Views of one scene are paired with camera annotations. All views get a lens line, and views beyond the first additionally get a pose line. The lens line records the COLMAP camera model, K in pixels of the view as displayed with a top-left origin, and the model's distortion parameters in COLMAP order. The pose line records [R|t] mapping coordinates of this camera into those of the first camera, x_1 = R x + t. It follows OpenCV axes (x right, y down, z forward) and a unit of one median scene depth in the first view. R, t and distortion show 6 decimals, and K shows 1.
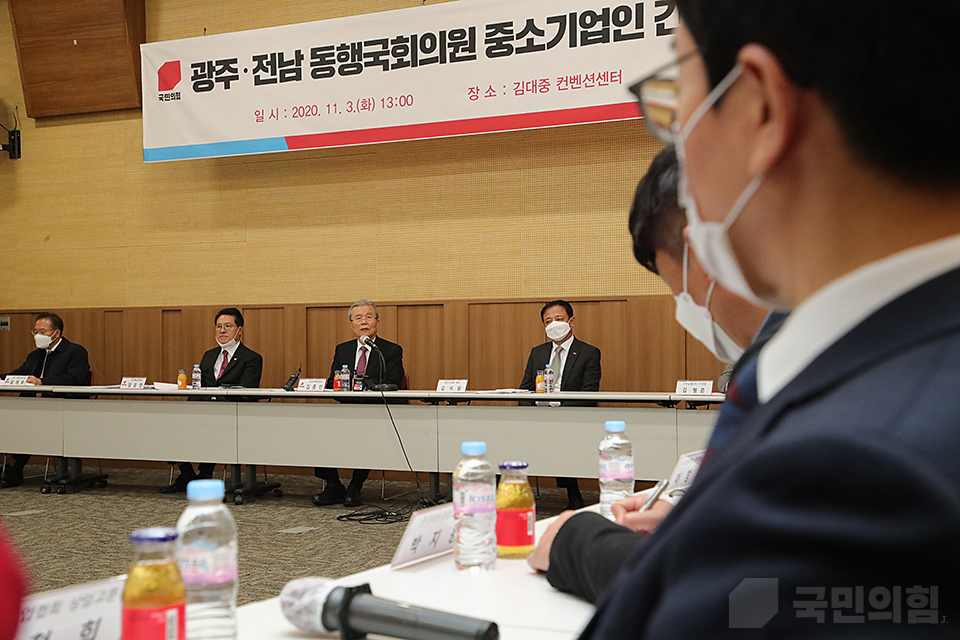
lens RADIAL K [[1309.5, 0, 479.5], [0, 1309.5, 322.3], [0, 0, 1]] dist [0.238964, 0.000000]
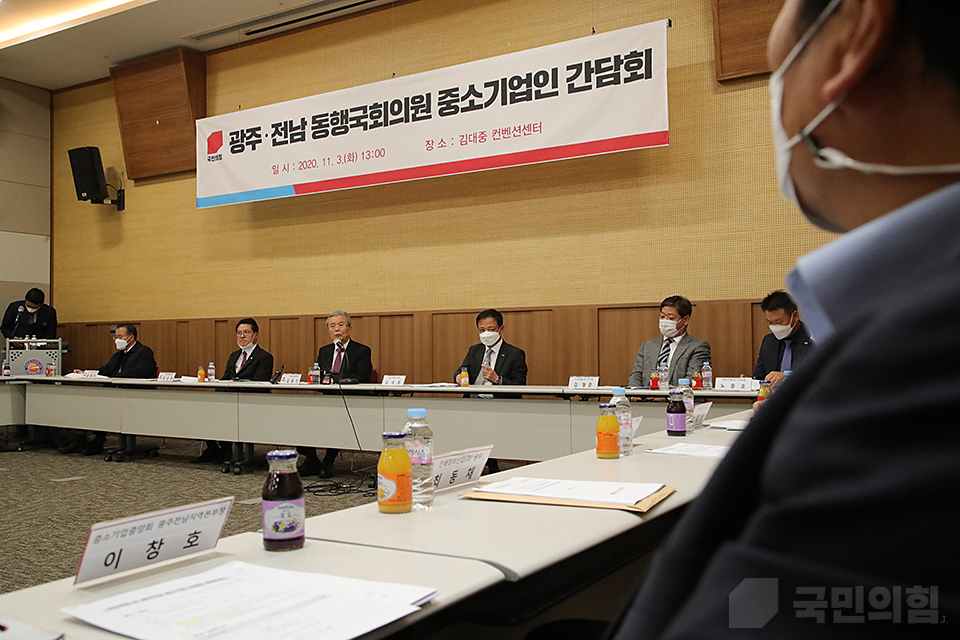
lens RADIAL K [[890.5, 0, 470.3], [0, 890.5, 315.6], [0, 0, 1]] dist [0.064869, 0.000000]
pose [[0.996836, -0.004423, -0.079363, 0.097310], [0.002936, 0.999818, -0.018841, 0.003755], [0.079432, 0.018548, 0.996668, 0.158418]]
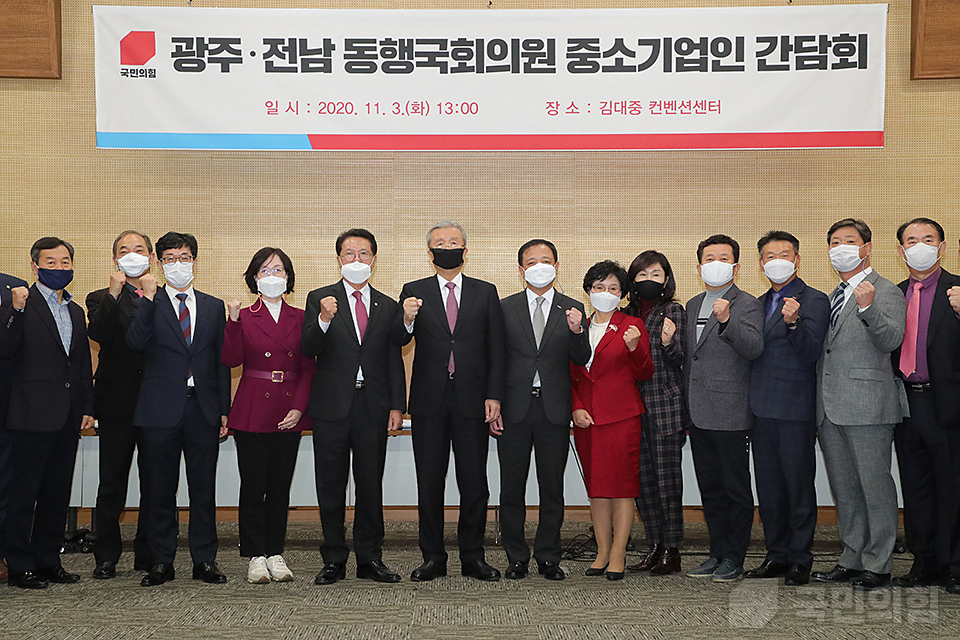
lens RADIAL K [[1571.1, 0, 468.6], [0, 1571.1, 343.2], [0, 0, 1]] dist [0.294628, 0.000000]
pose [[0.875953, 0.018524, 0.482041, -0.587357], [-0.011285, 0.999776, -0.017914, 0.016948], [-0.482264, 0.010252, 0.875966, 0.027829]]
